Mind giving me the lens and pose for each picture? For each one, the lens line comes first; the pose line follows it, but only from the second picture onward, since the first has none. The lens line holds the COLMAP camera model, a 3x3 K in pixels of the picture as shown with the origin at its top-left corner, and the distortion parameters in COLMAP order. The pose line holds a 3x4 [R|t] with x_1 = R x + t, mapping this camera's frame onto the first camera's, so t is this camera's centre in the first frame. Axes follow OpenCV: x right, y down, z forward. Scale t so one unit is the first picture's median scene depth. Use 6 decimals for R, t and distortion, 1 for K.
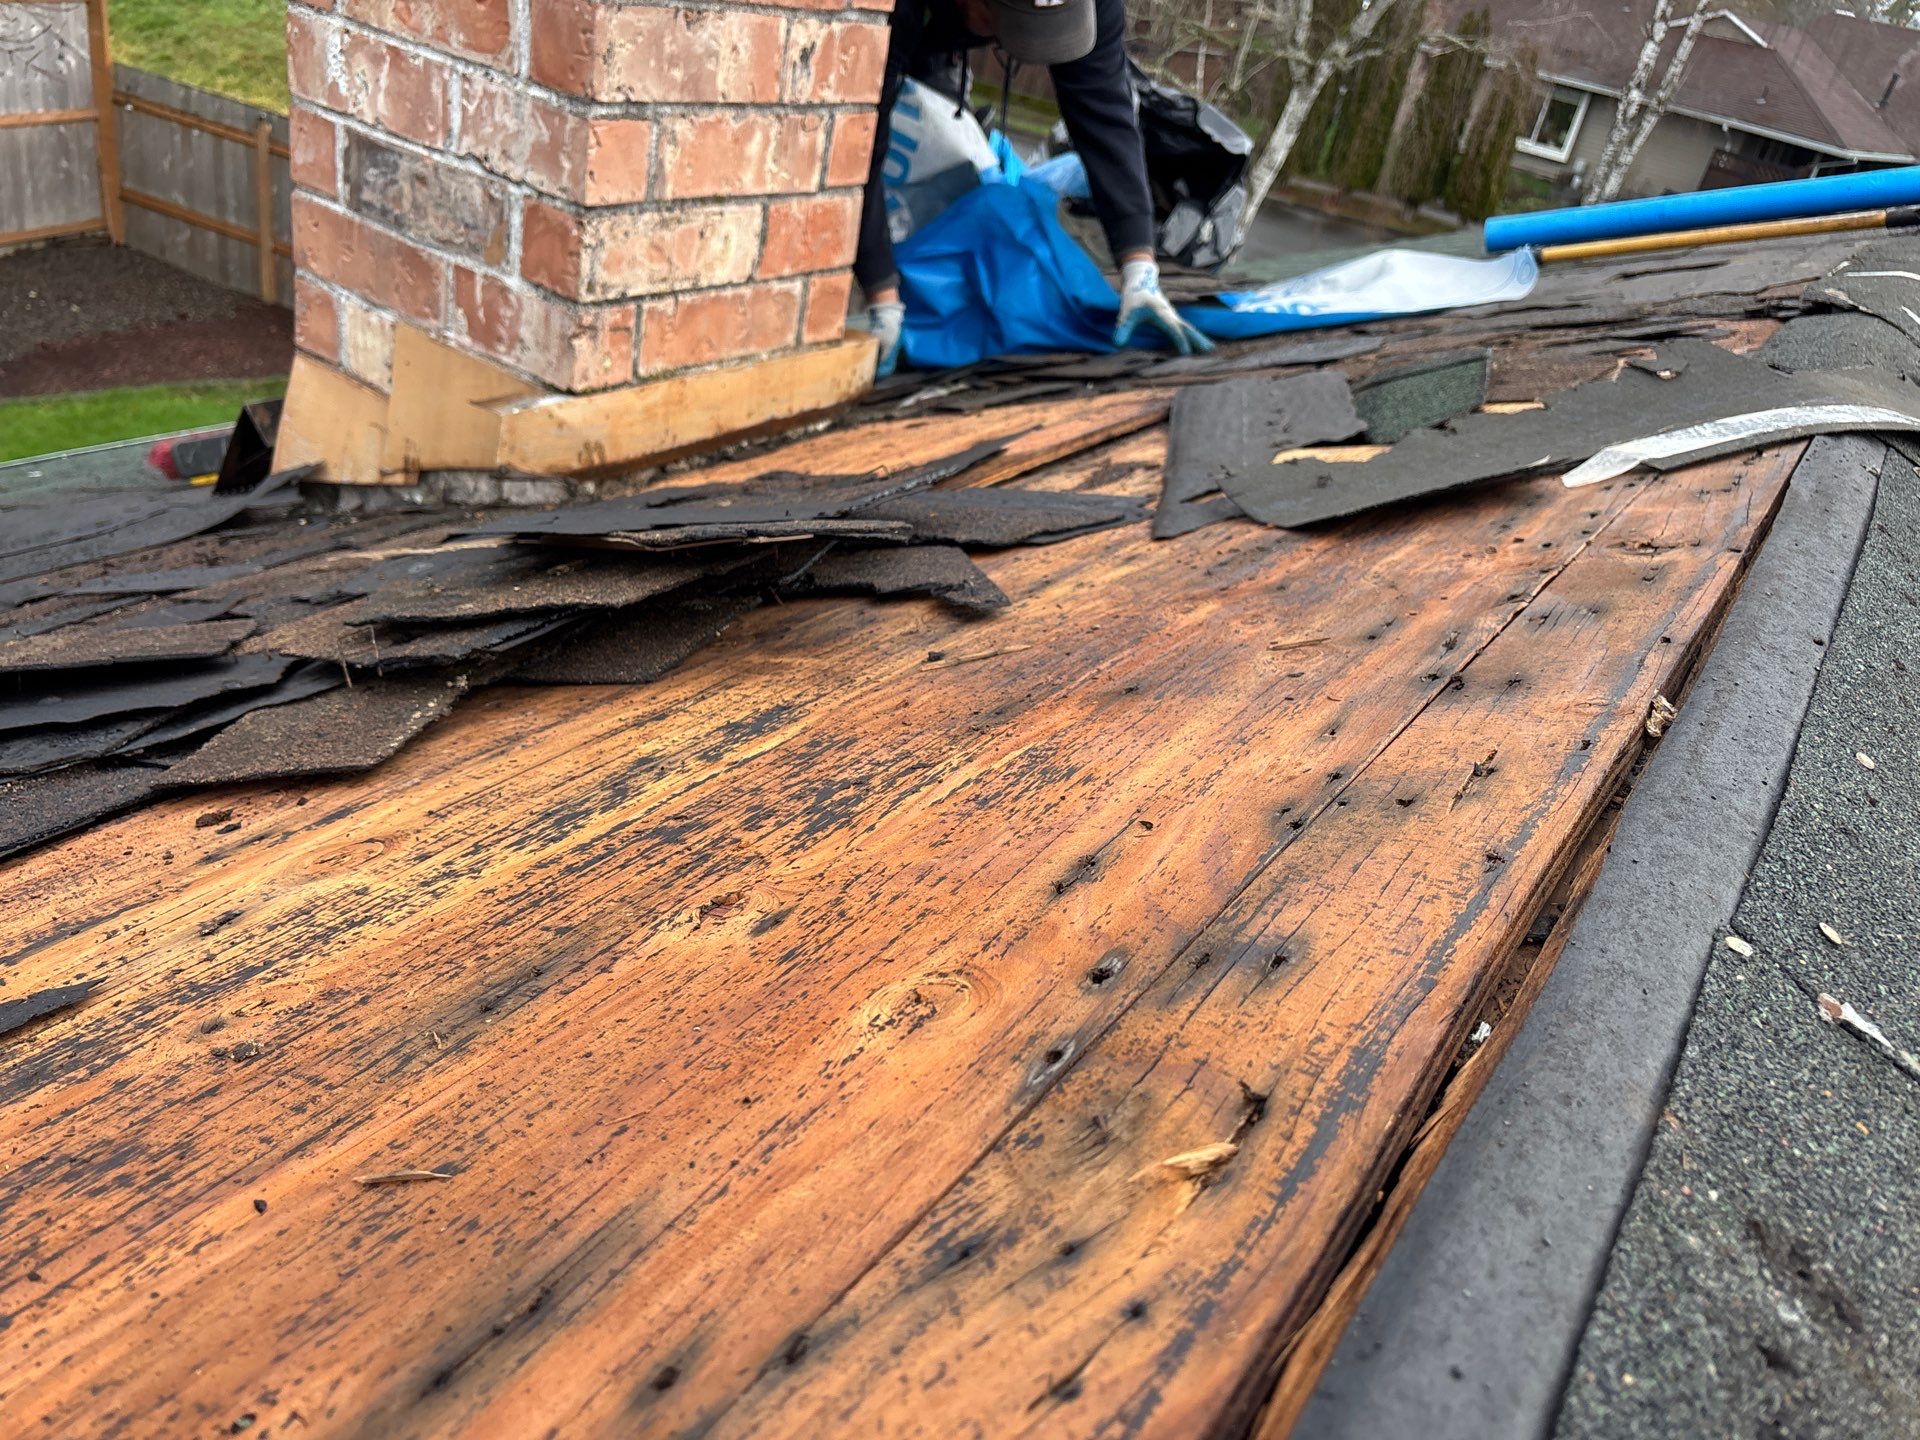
lens RADIAL K [[1450.5, 0, 981.3], [0, 1450.5, 722.6], [0, 0, 1]] dist [0.014019, -0.001937]
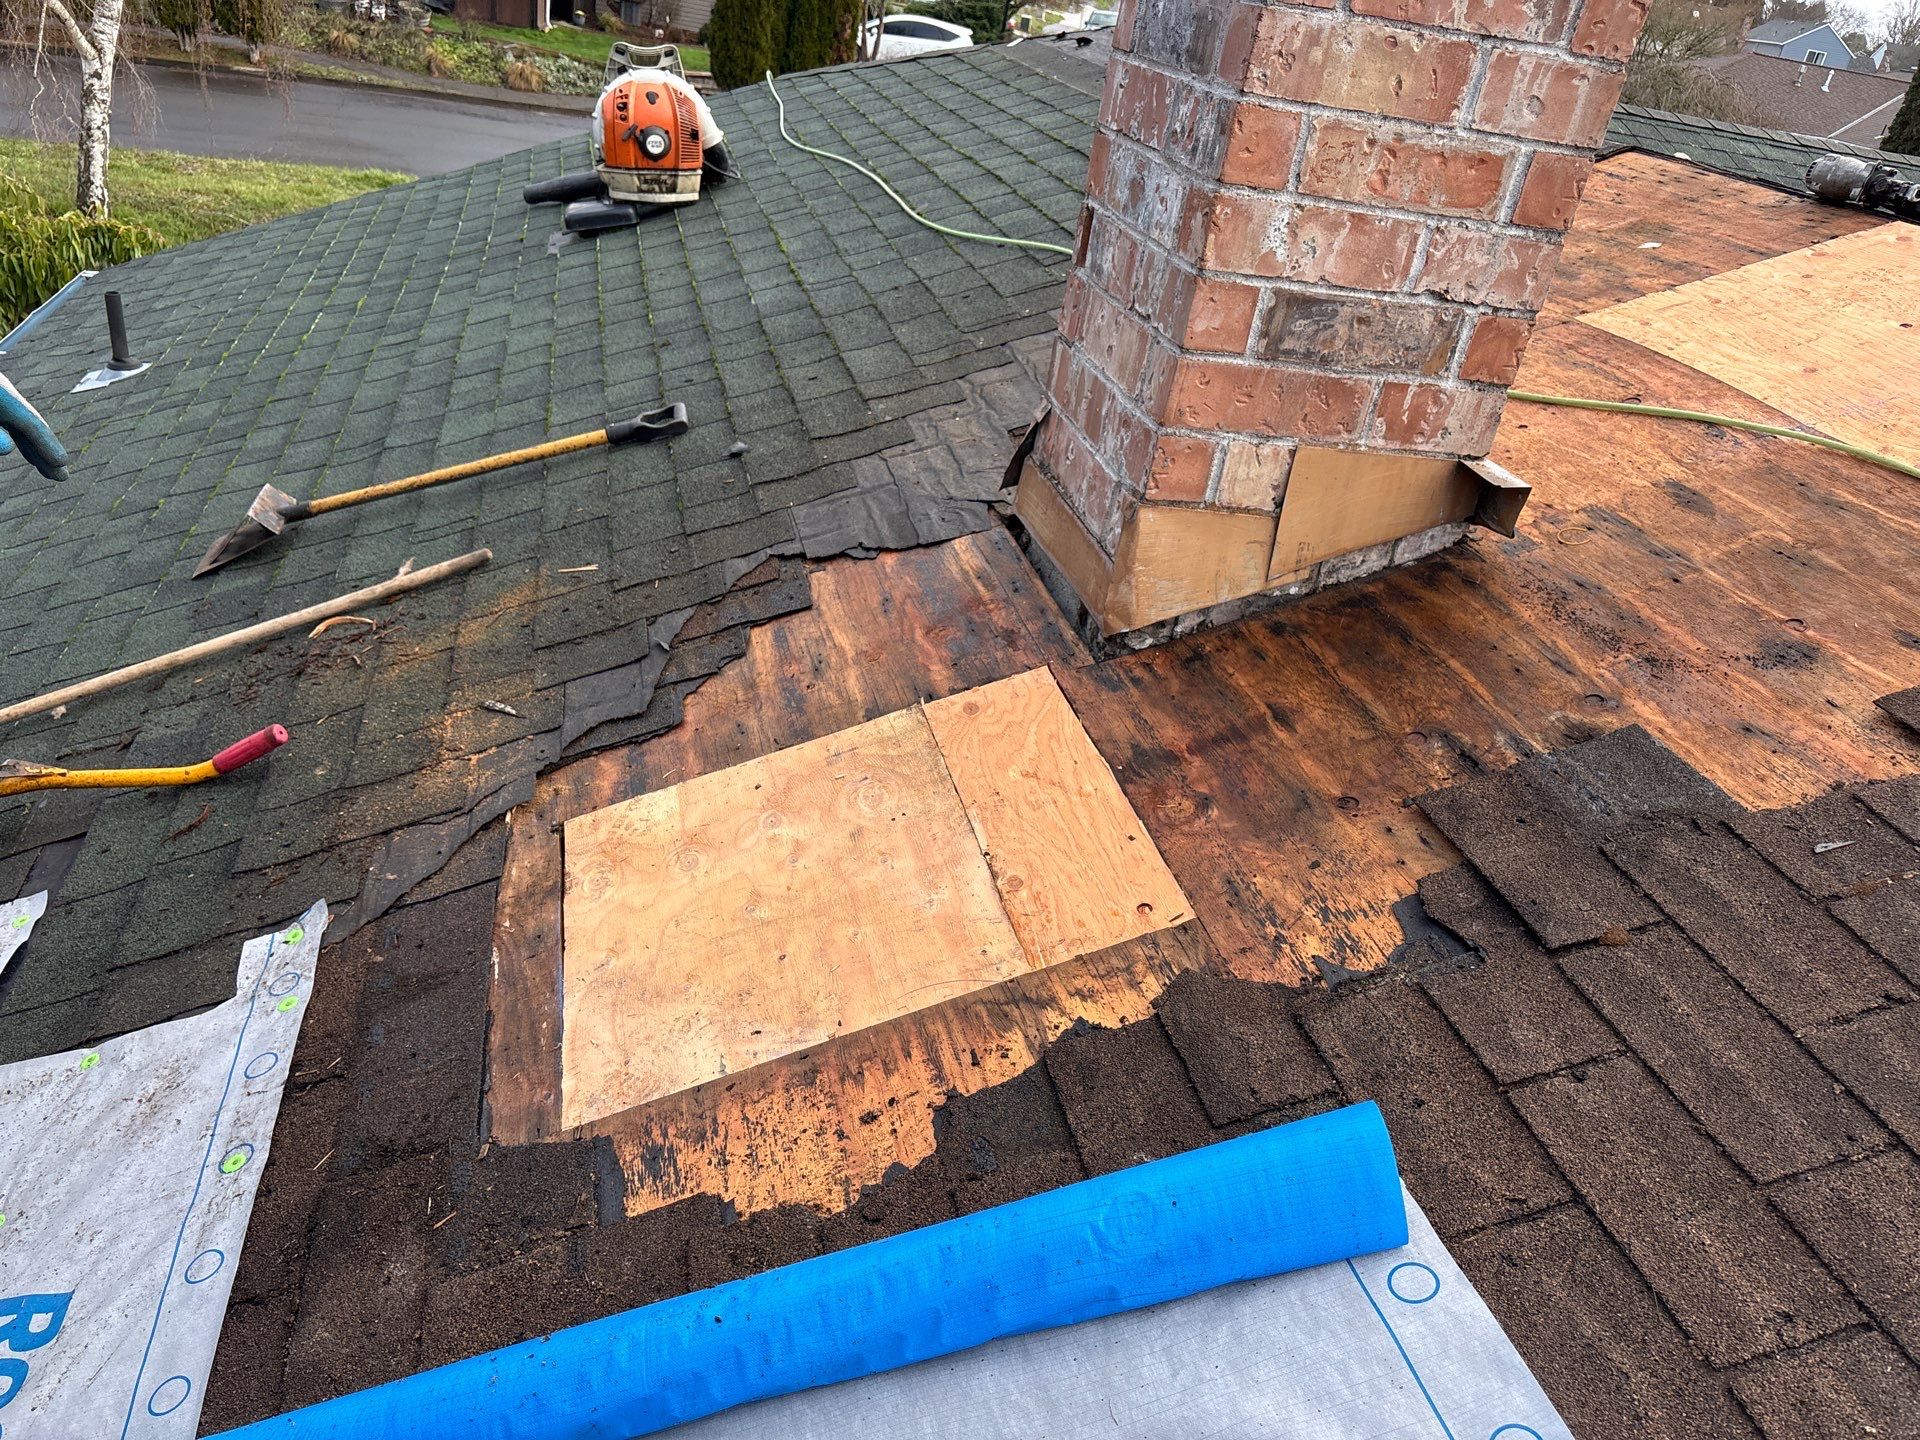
lens RADIAL K [[1450.5, 0, 981.3], [0, 1450.5, 722.6], [0, 0, 1]] dist [0.014019, -0.001937]
pose [[0.691648, -0.406050, 0.597283, -1.412187], [0.330139, 0.913284, 0.238579, -0.455241], [-0.642364, 0.032174, 0.765724, 0.318419]]
